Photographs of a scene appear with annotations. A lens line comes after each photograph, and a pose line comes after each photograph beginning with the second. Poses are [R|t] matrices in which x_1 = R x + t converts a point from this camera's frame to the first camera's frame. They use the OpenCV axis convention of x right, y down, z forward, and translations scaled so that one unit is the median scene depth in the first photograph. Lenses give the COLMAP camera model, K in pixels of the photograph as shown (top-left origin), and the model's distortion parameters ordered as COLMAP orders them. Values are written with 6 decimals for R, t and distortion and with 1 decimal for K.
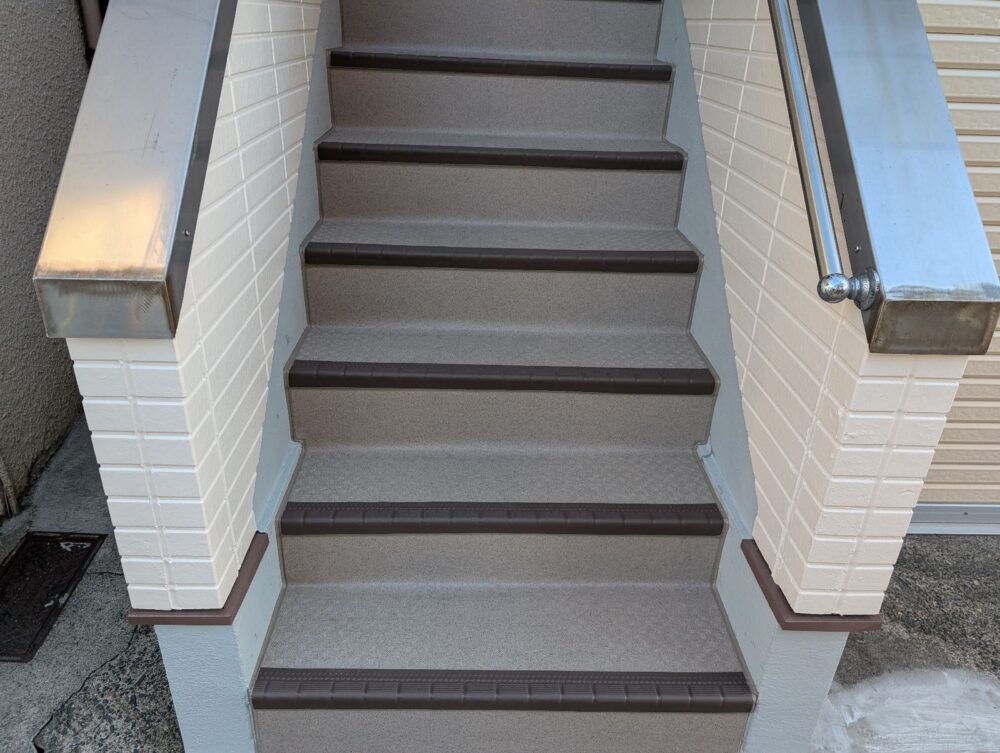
lens RADIAL K [[725.7, 0, 495.5], [0, 725.7, 377.3], [0, 0, 1]] dist [0.001075, -0.003637]
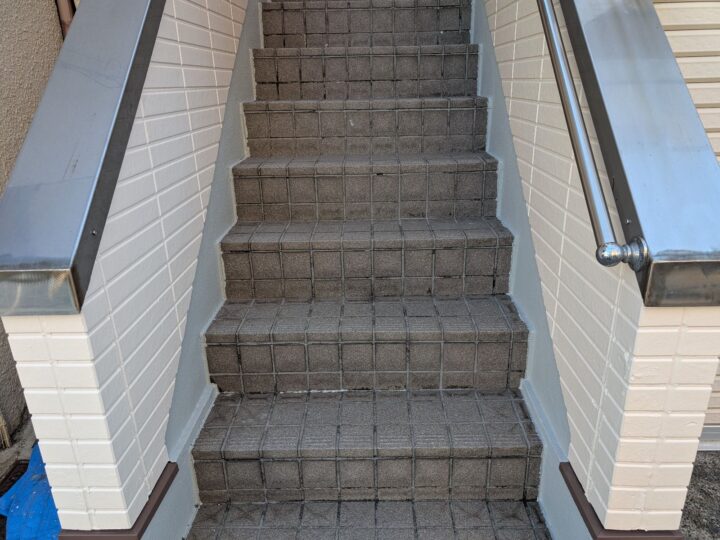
lens RADIAL K [[519.9, 0, 361.4], [0, 519.9, 272.9], [0, 0, 1]] dist [-0.000694, -0.003637]
pose [[0.997035, -0.038070, -0.066865, 0.086178], [0.030763, 0.993773, -0.107091, -0.009391], [0.070525, 0.104717, 0.991998, 0.088792]]
